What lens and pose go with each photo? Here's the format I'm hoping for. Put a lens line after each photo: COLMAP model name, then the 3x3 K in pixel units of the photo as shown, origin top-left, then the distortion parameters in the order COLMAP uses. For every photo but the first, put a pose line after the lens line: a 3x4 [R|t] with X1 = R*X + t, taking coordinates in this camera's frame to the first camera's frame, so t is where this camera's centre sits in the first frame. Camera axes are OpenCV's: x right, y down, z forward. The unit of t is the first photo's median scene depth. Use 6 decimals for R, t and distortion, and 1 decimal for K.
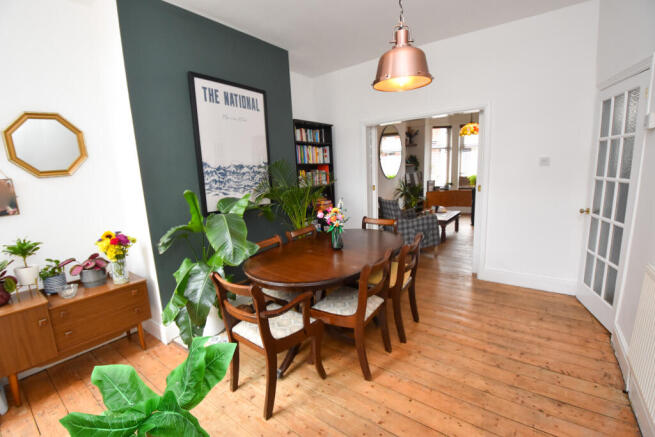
lens RADIAL K [[293.6, 0, 329.7], [0, 293.6, 219.9], [0, 0, 1]] dist [-0.000758, -0.000504]
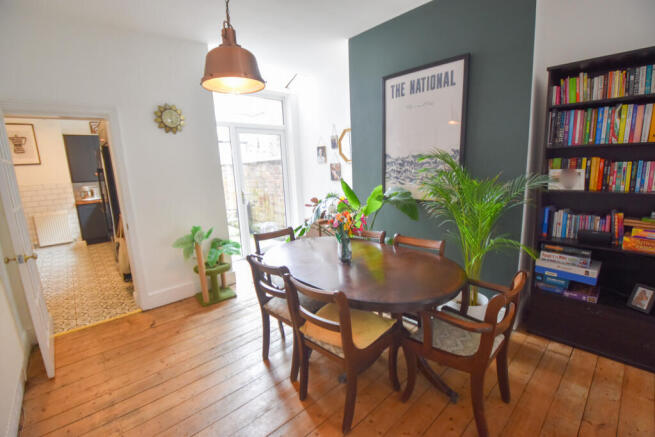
lens RADIAL K [[293.6, 0, 329.7], [0, 293.6, 219.9], [0, 0, 1]] dist [-0.000758, -0.000504]
pose [[-0.175603, 0.218094, -0.959999, 0.728586], [-0.131088, 0.961288, 0.242366, -0.185492], [0.975694, 0.168404, -0.140216, 0.928484]]
